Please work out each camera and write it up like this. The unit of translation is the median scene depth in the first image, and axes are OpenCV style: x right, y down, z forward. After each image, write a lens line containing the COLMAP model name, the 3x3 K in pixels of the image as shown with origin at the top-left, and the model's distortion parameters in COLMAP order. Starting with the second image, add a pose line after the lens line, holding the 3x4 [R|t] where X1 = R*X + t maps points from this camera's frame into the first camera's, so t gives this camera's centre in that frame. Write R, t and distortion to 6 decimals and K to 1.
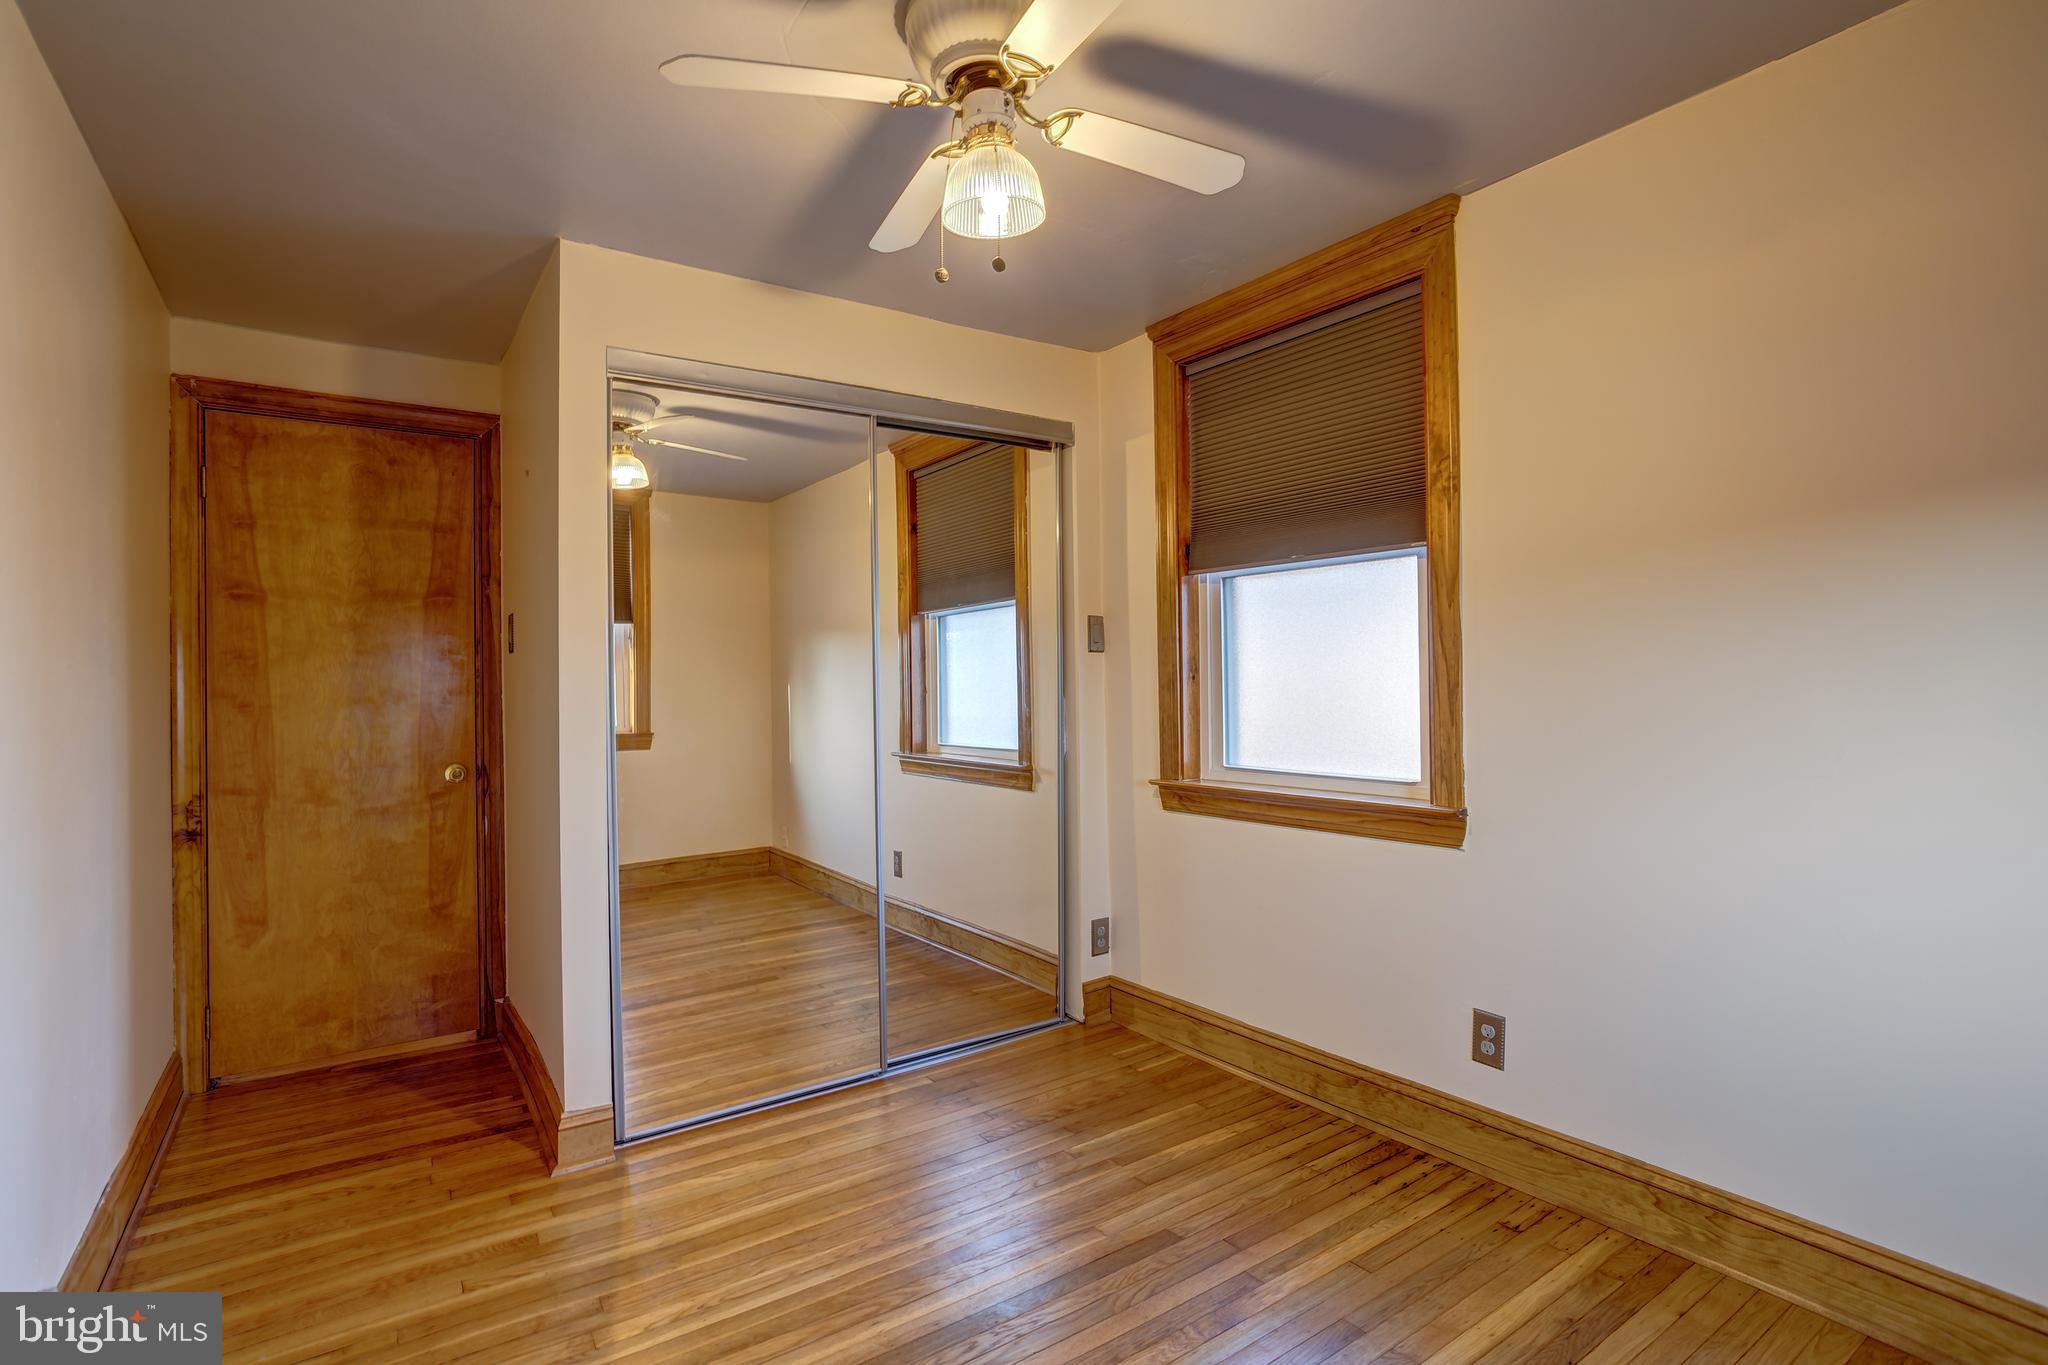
lens RADIAL K [[975.8, 0, 1021.5], [0, 975.8, 694.5], [0, 0, 1]] dist [-0.039795, 0.023256]
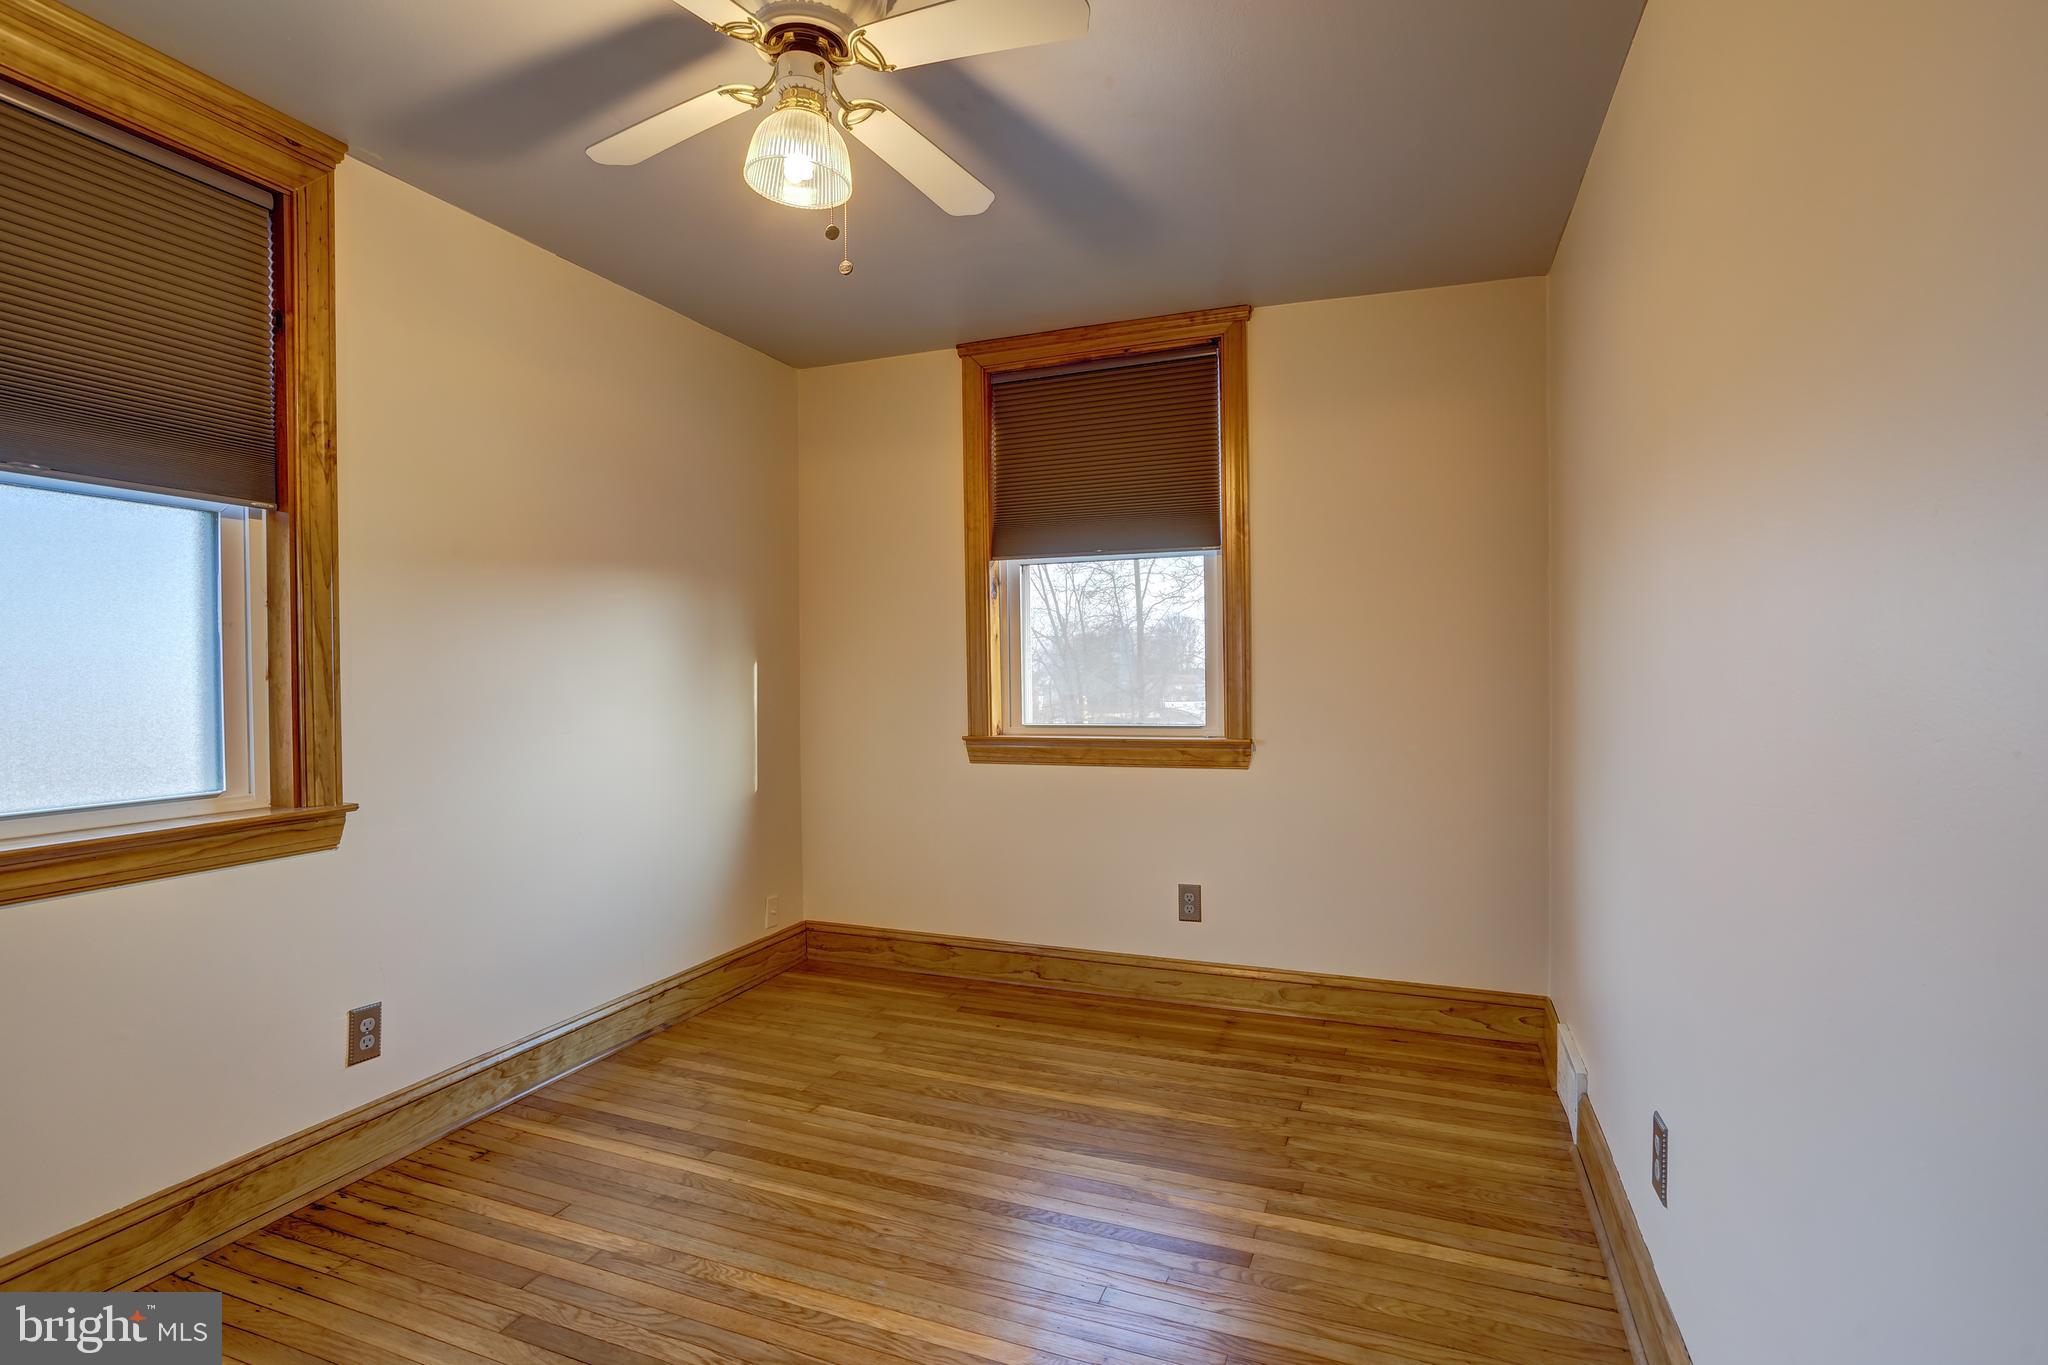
lens RADIAL K [[975.8, 0, 1021.5], [0, 975.8, 694.5], [0, 0, 1]] dist [-0.039795, 0.023256]
pose [[-0.557846, 0.001925, 0.829942, -0.699803], [0.019439, 0.999753, 0.010748, 0.015353], [-0.829717, 0.022129, -0.557745, 0.984259]]
